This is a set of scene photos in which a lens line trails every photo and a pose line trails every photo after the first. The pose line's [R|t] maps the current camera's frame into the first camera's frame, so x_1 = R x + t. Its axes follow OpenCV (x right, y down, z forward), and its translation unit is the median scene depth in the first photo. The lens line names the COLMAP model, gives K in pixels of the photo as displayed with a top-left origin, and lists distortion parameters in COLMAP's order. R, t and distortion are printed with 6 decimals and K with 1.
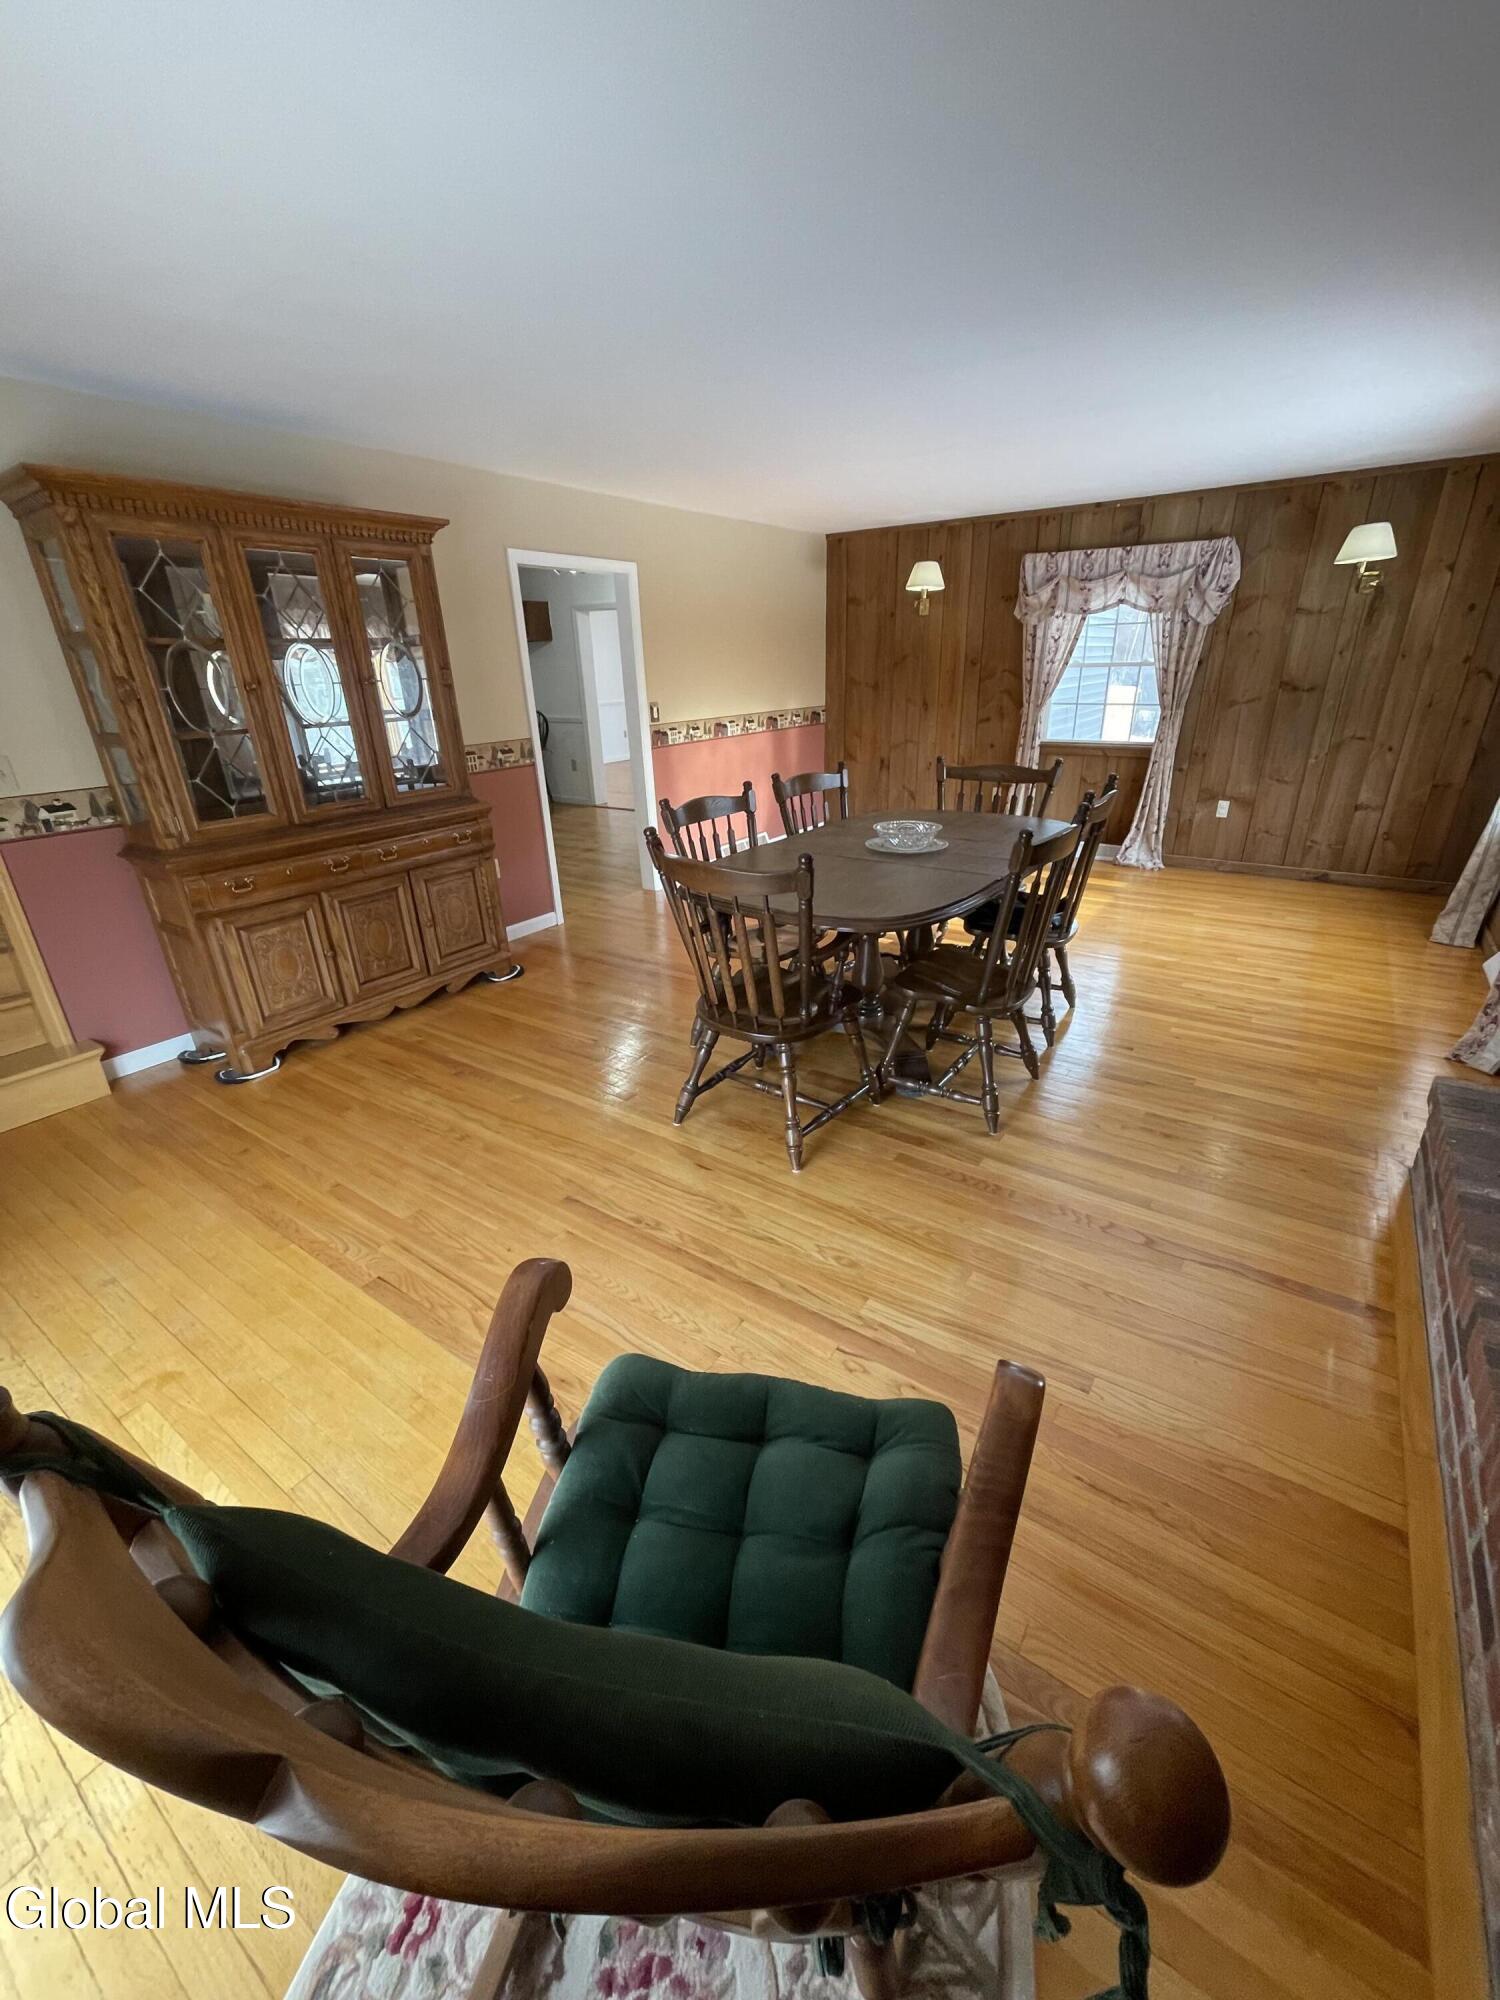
lens RADIAL K [[801.3, 0, 760.8], [0, 801.3, 1005.3], [0, 0, 1]] dist [-0.006827, 0.002142]
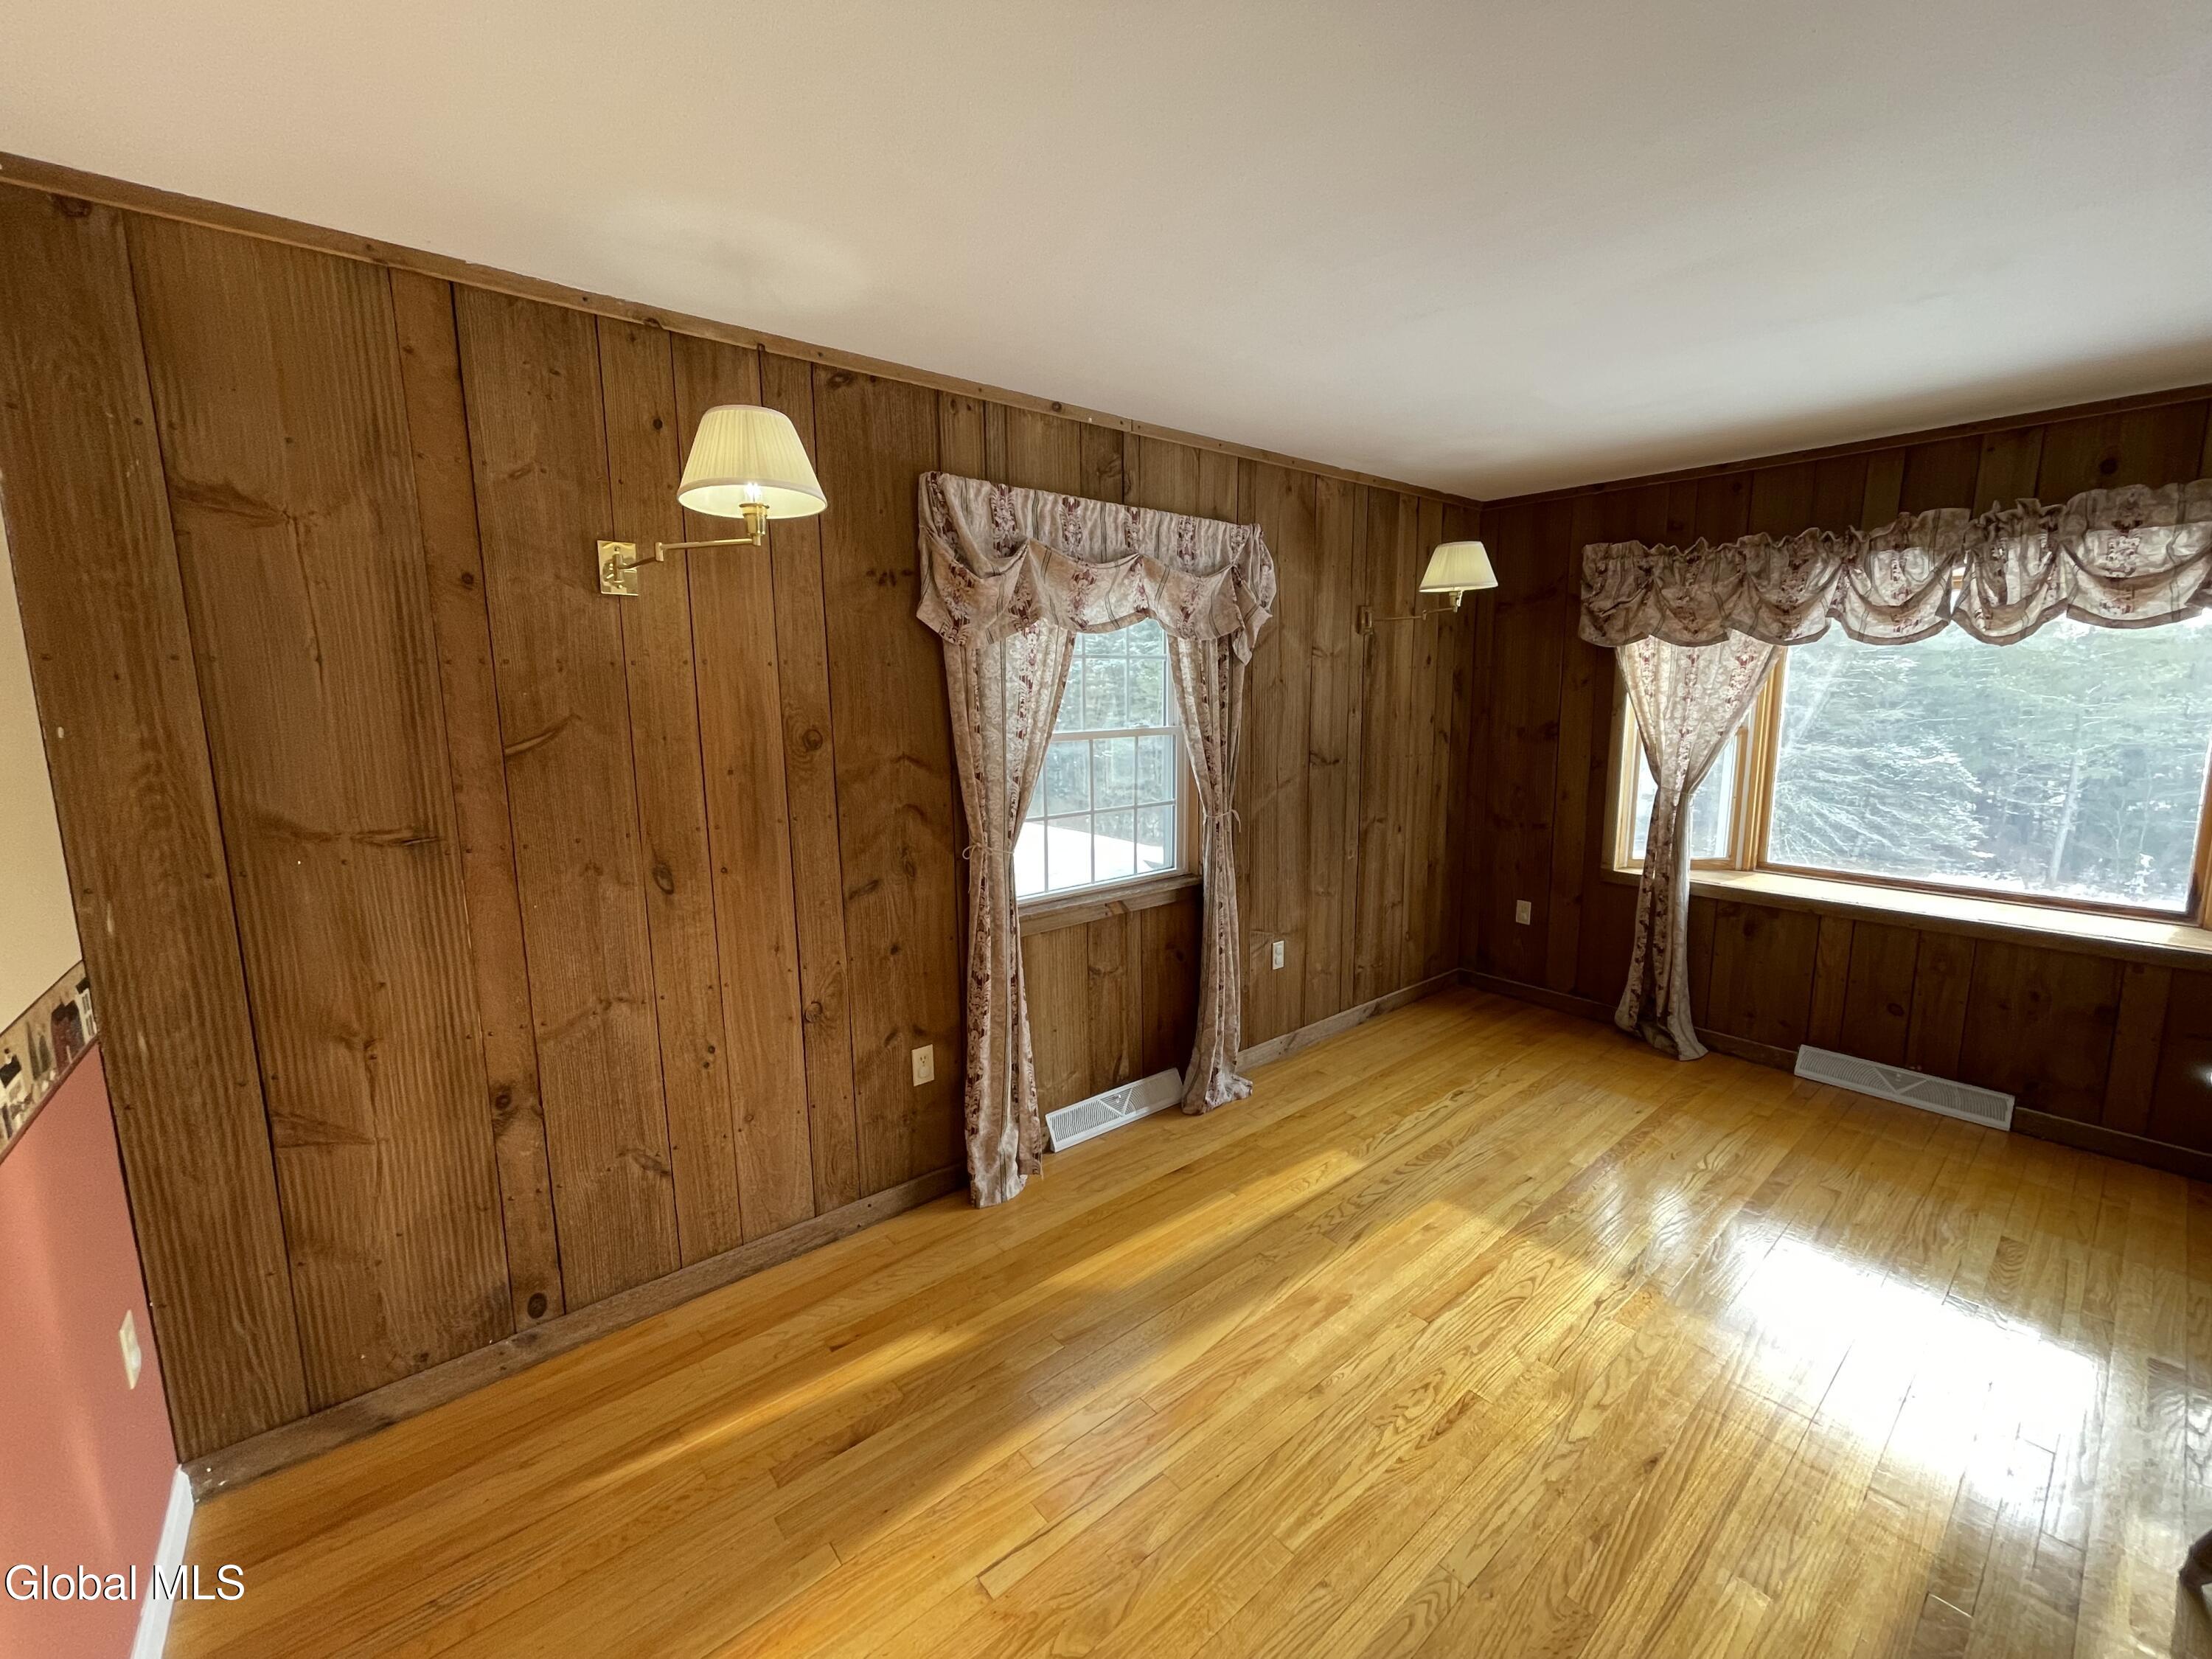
lens RADIAL K [[886.3, 0, 1089.8], [0, 886.3, 819.0], [0, 0, 1]] dist [-0.006827, 0.002142]
pose [[0.274380, -0.119608, 0.954154, -0.126122], [0.386145, 0.922426, 0.004590, -0.679888], [-0.880686, 0.367183, 0.299281, 1.530962]]
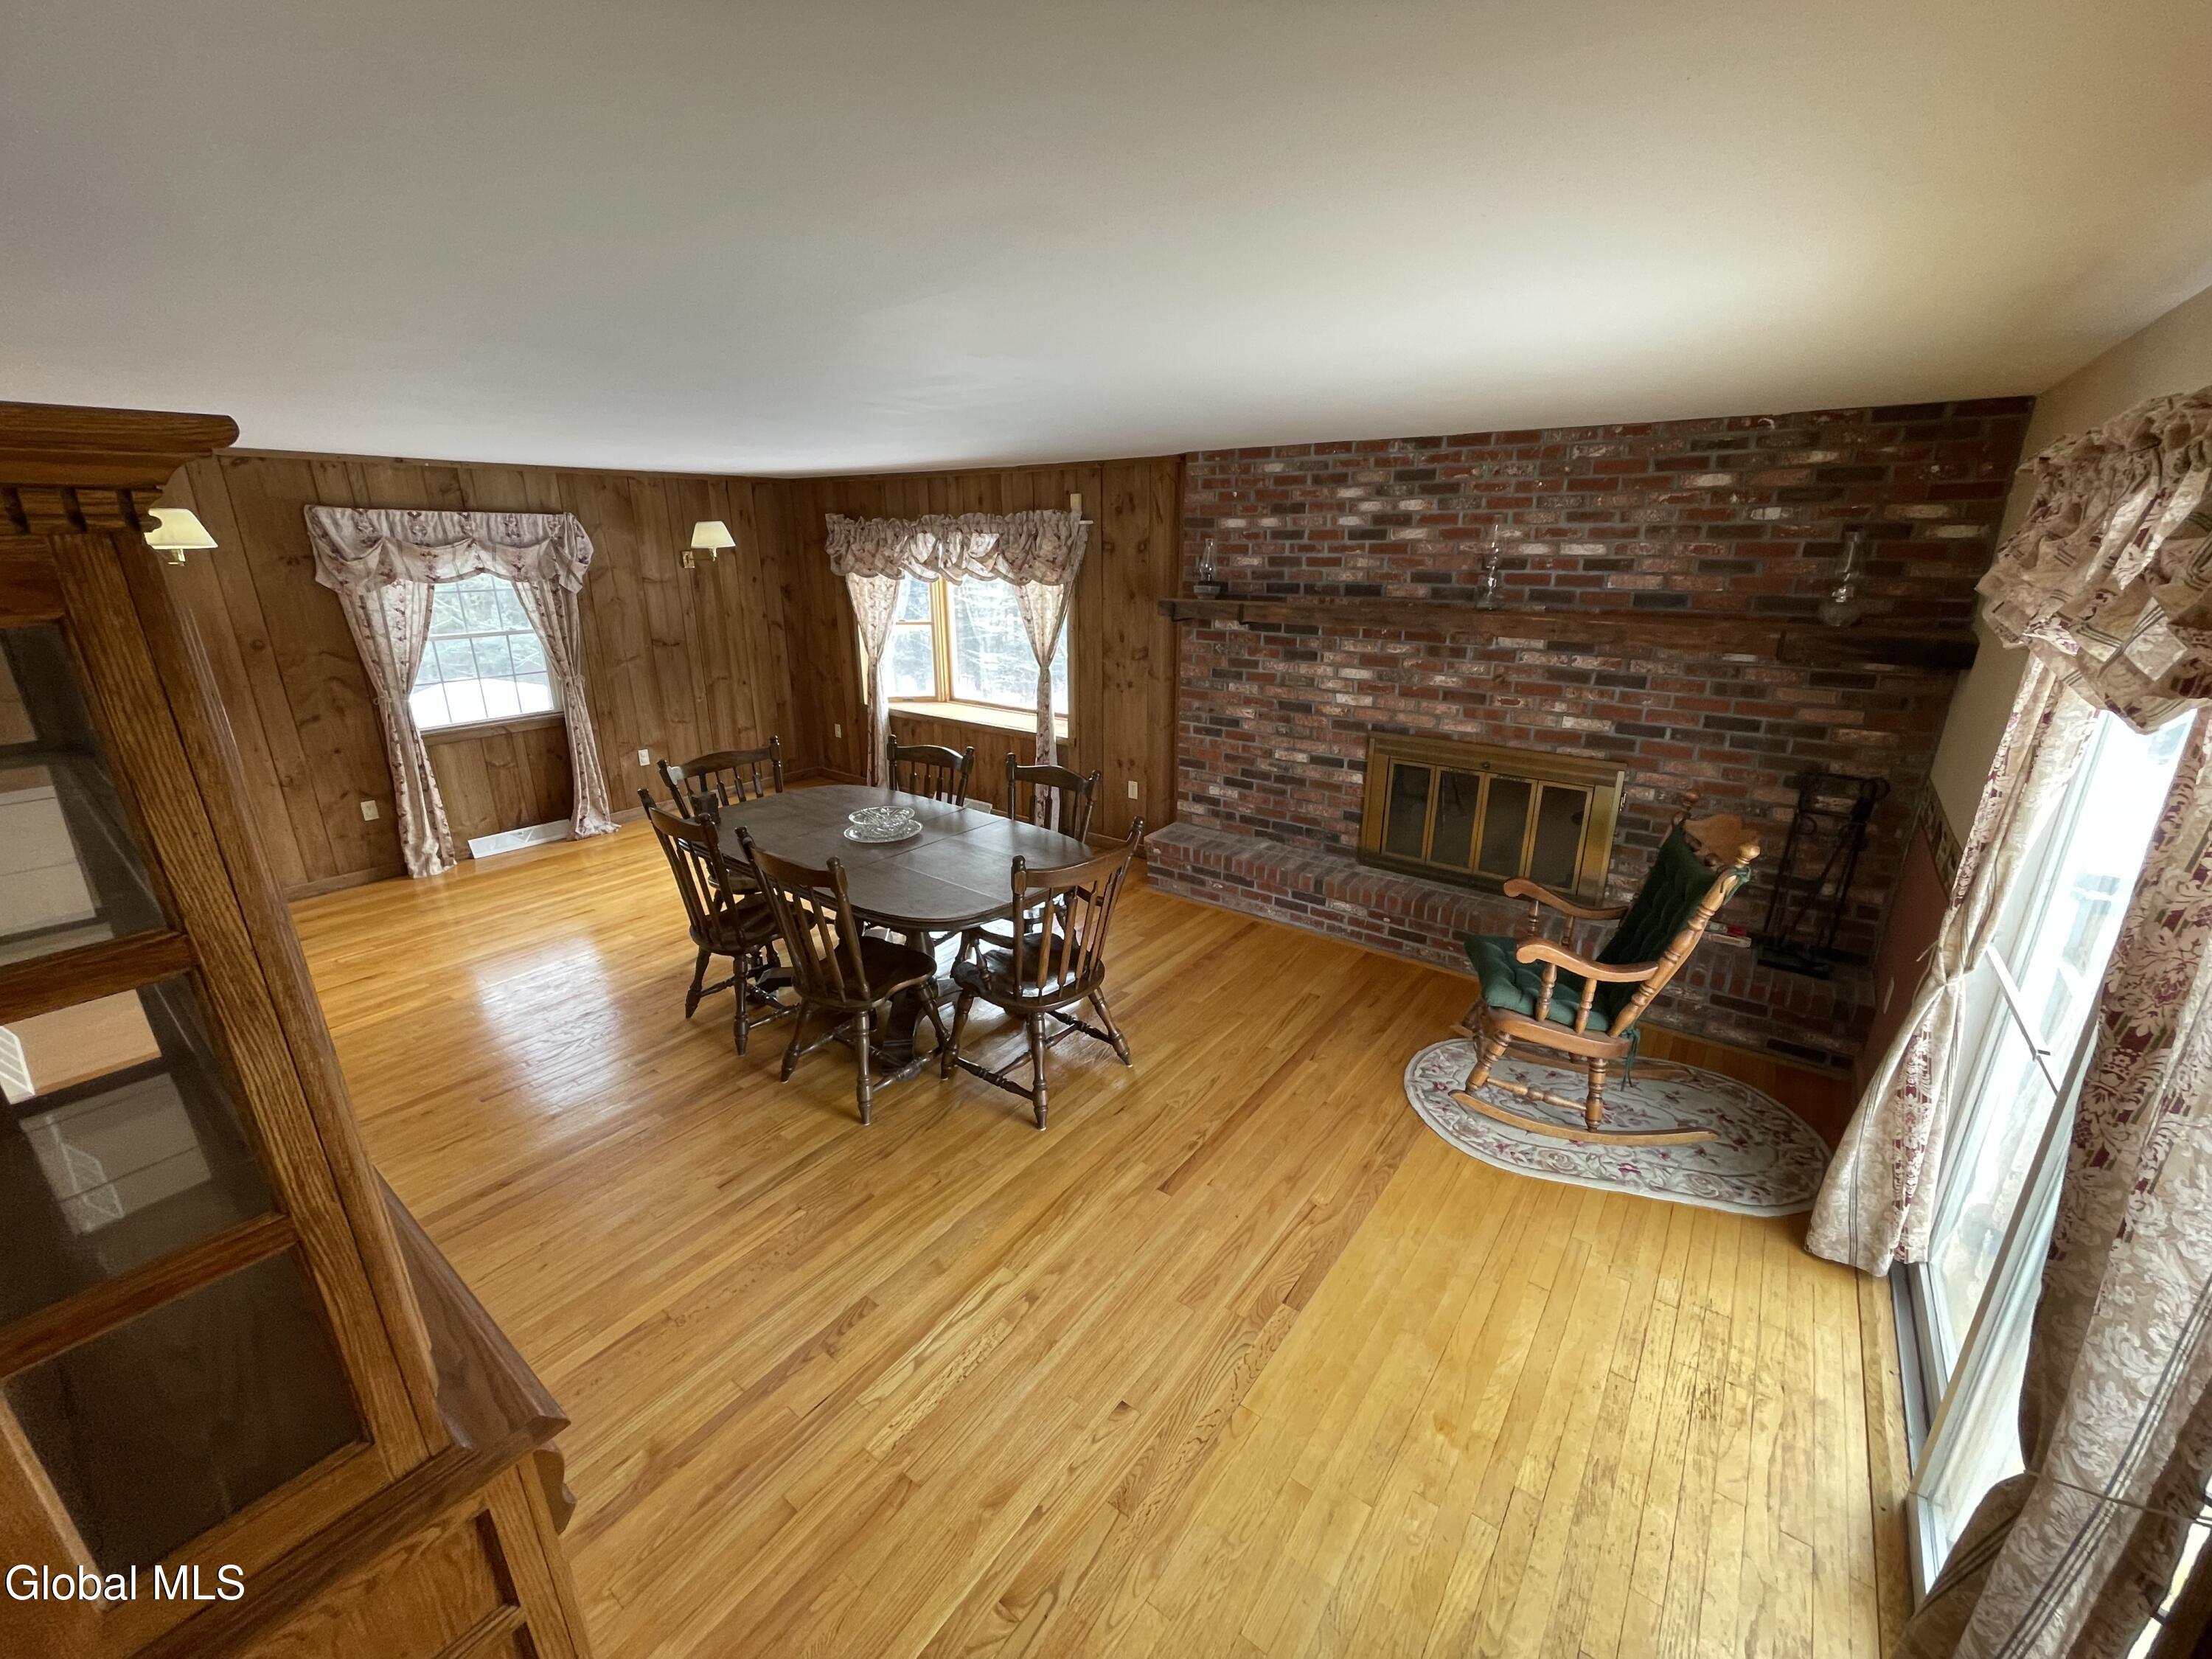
lens RADIAL K [[886.3, 0, 1099.3], [0, 886.3, 821.1], [0, 0, 1]] dist [-0.006827, 0.002142]
pose [[0.050927, -0.282280, 0.957979, -0.897967], [0.393237, 0.887404, 0.240580, -0.371434], [-0.918026, 0.364461, 0.156196, 0.525305]]
